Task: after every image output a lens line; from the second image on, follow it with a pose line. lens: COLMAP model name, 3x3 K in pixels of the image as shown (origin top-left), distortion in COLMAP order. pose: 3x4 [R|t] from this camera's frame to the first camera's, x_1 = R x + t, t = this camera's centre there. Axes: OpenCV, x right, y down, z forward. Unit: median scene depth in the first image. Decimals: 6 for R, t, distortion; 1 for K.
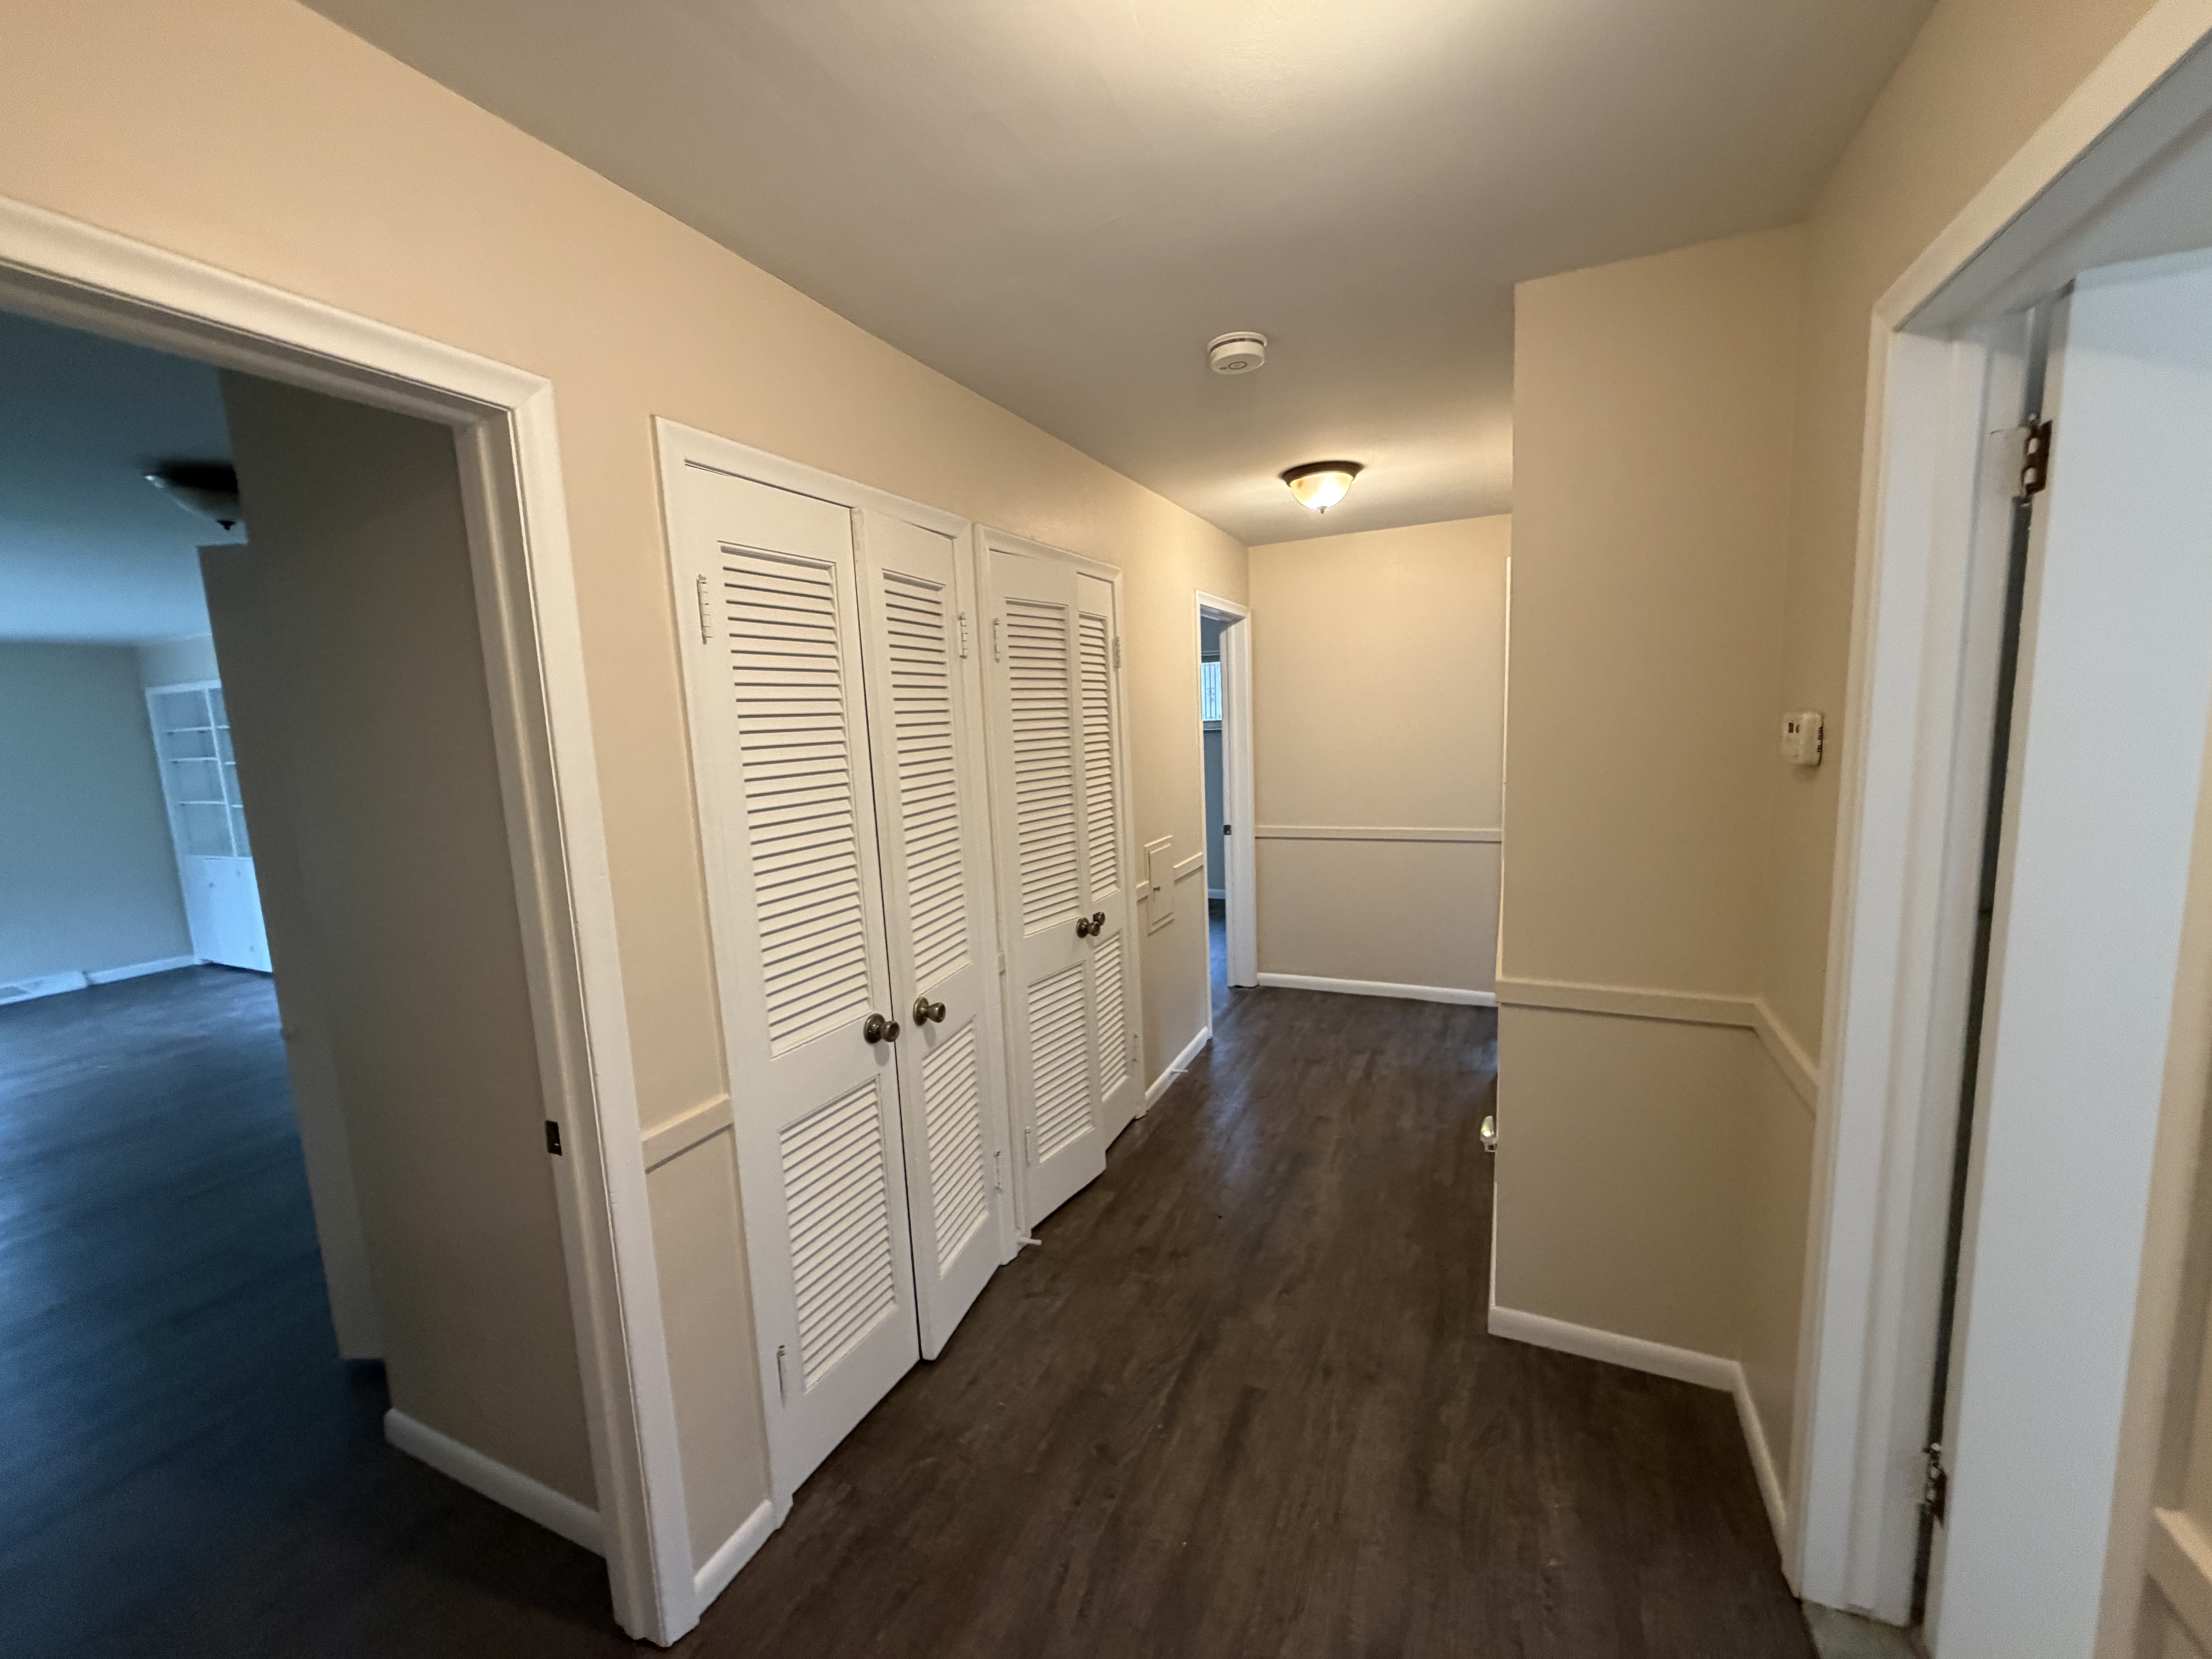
lens RADIAL K [[880.1, 0, 1109.8], [0, 880.1, 839.6], [0, 0, 1]] dist [-0.000486, 0.000745]
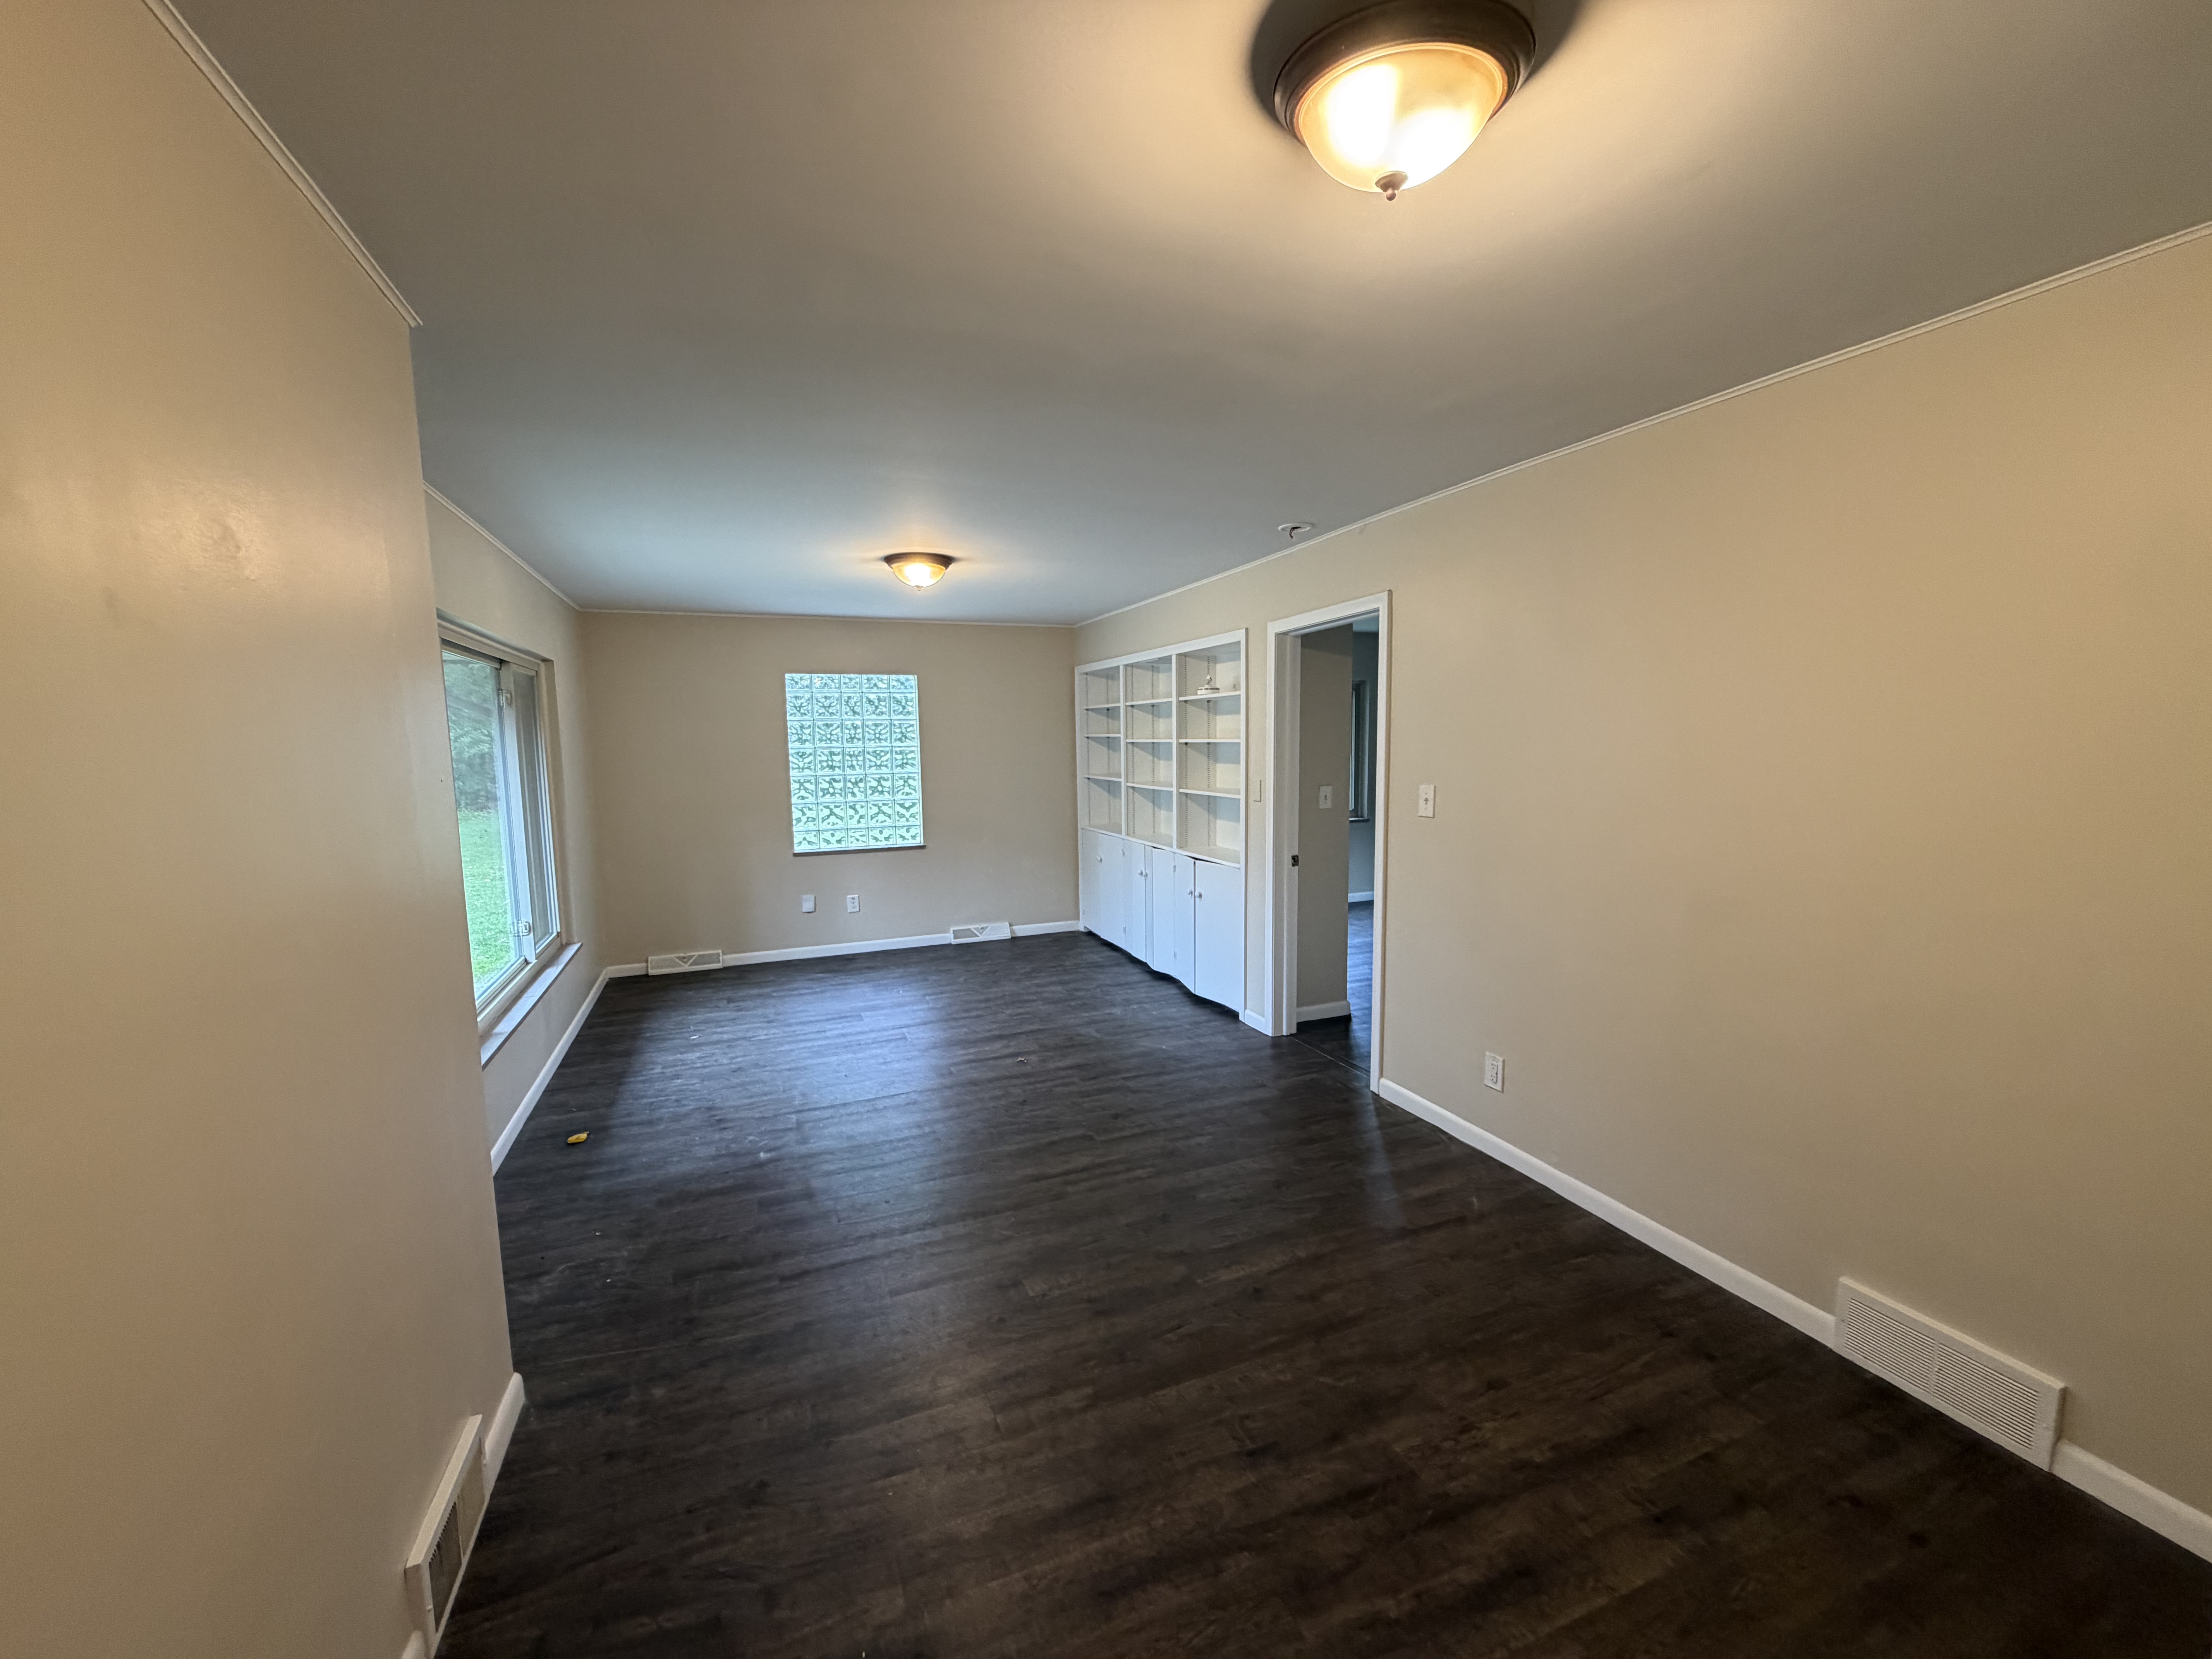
lens RADIAL K [[880.1, 0, 1111.1], [0, 880.1, 836.2], [0, 0, 1]] dist [-0.000486, 0.000745]
pose [[0.730516, 0.111727, -0.673694, -0.342407], [-0.115068, 0.992559, 0.039836, -0.016867], [0.673131, 0.048420, 0.737936, 0.265273]]
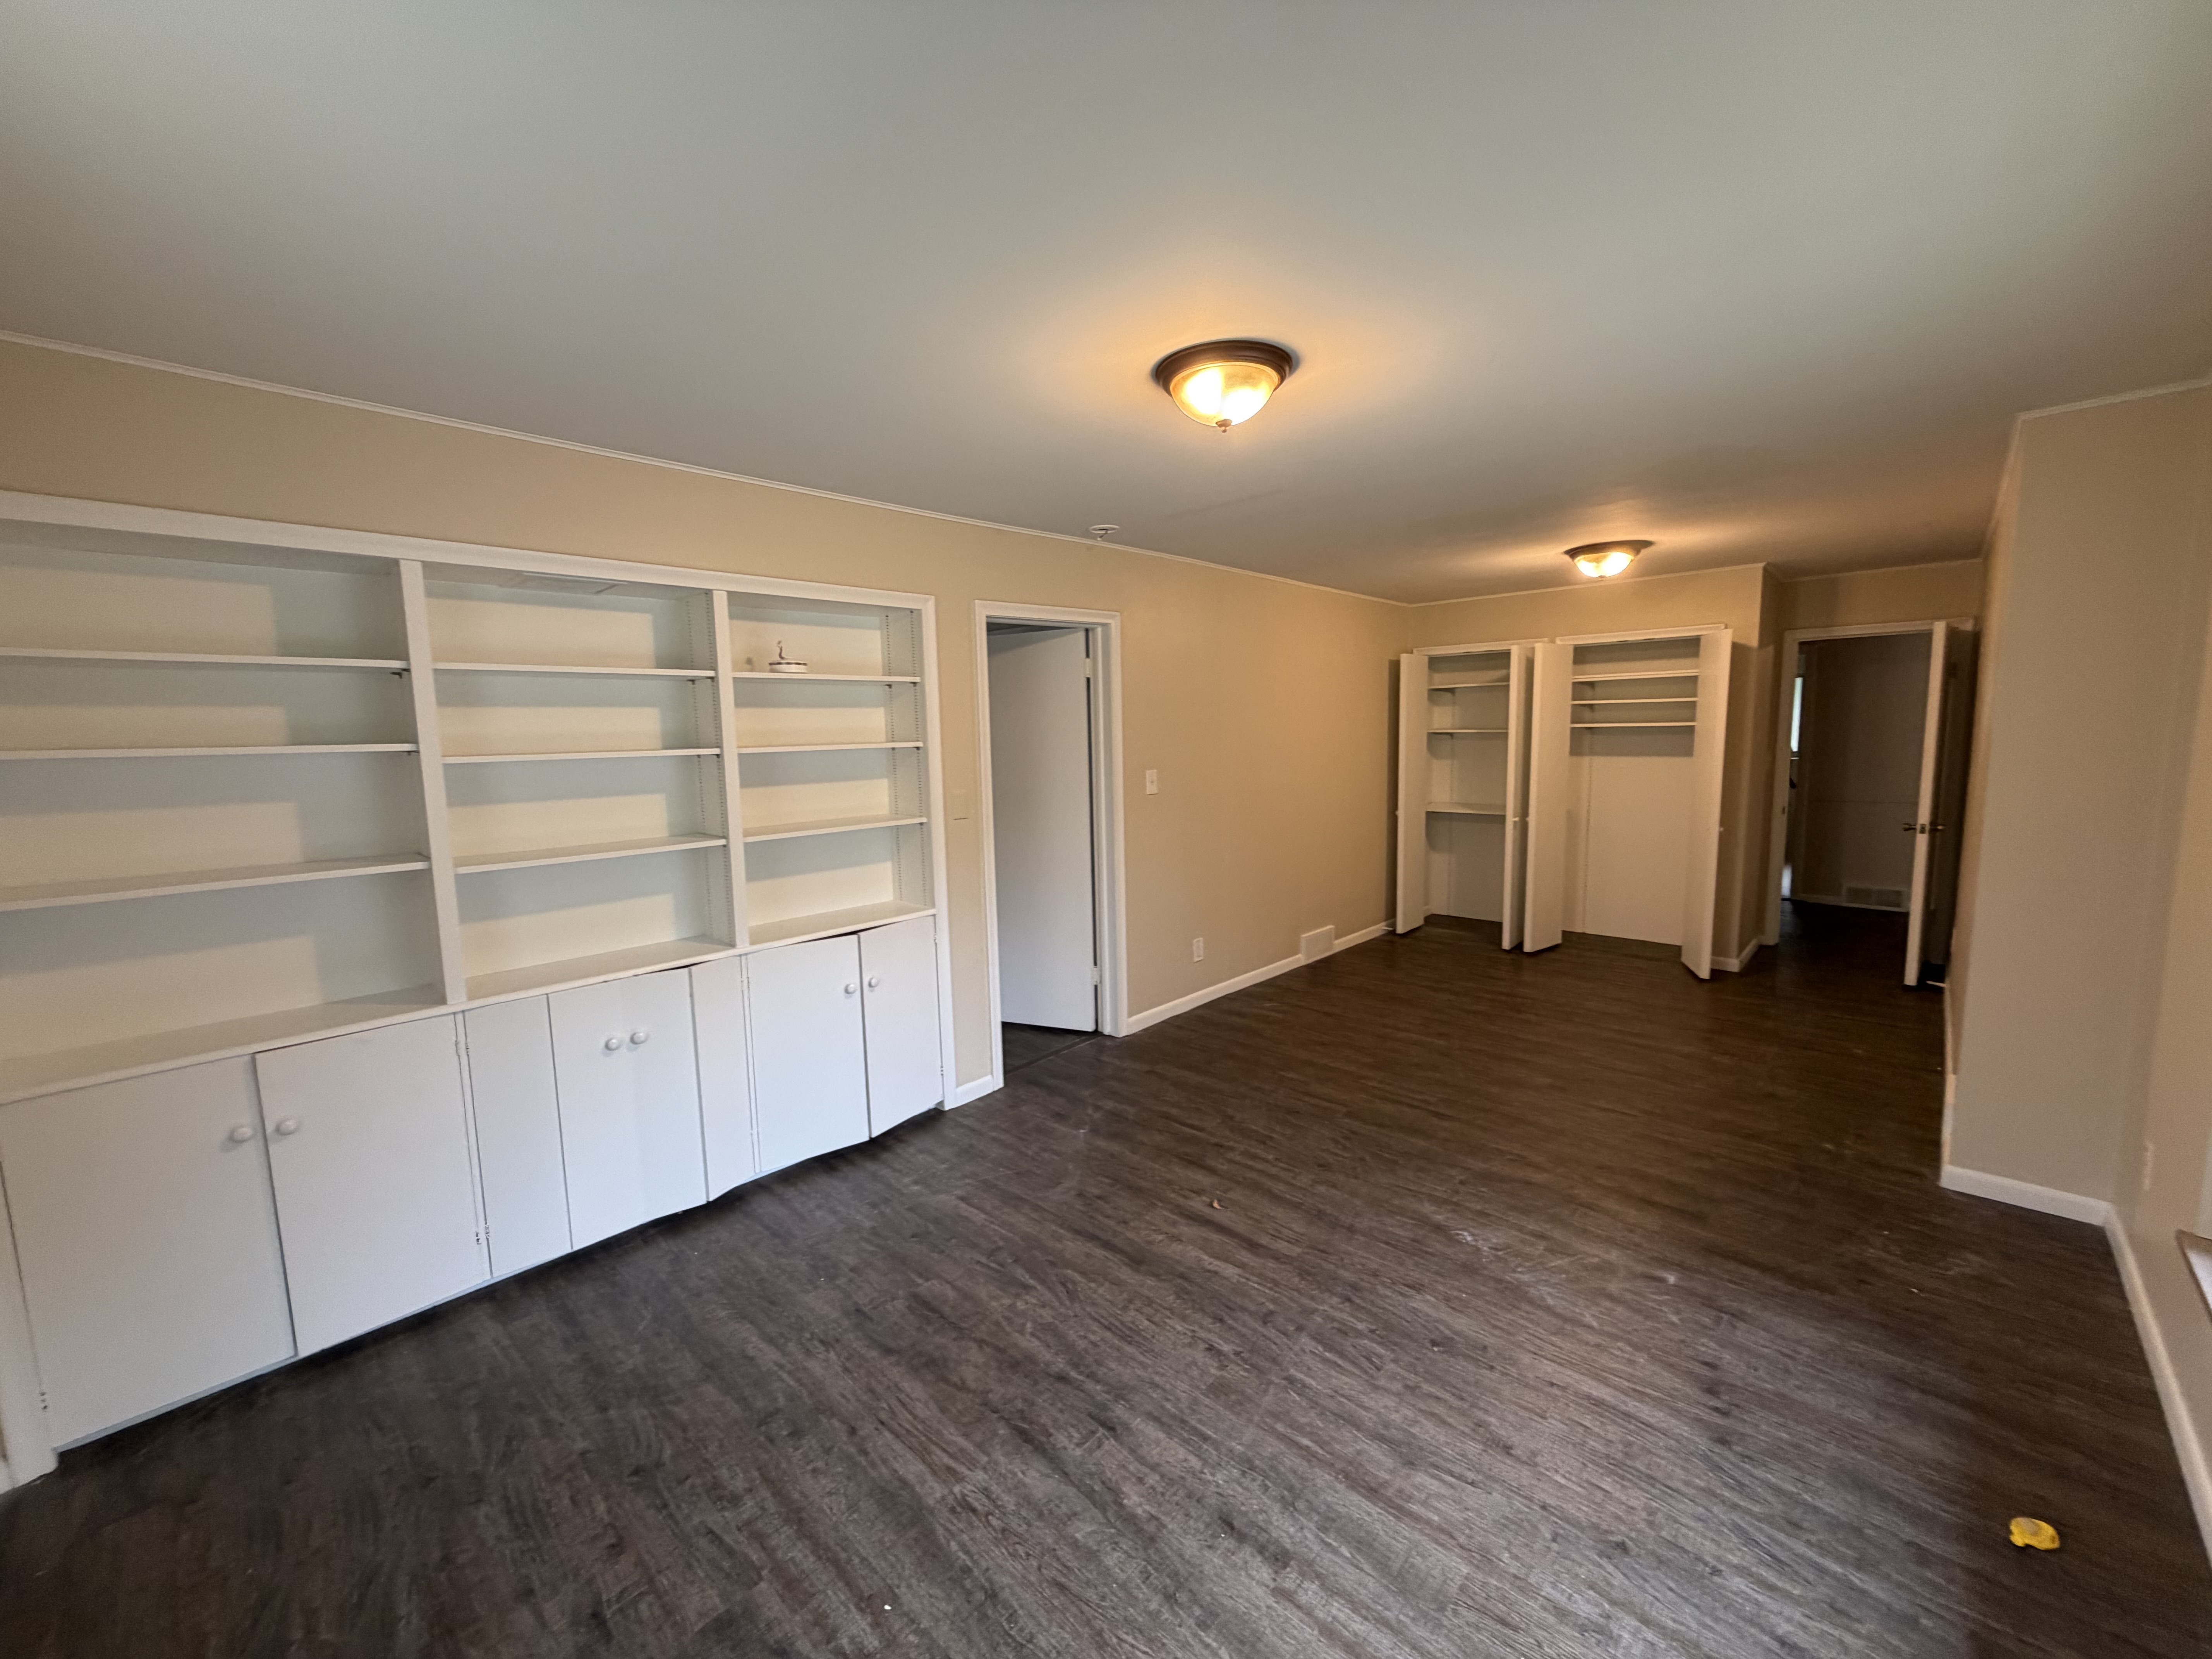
lens RADIAL K [[880.1, 0, 1095.3], [0, 880.1, 826.7], [0, 0, 1]] dist [-0.000486, 0.000745]
pose [[0.329220, -0.067069, 0.941868, -1.265084], [0.142072, 0.989638, 0.020811, -0.025065], [-0.933504, 0.126962, 0.335337, 0.604531]]
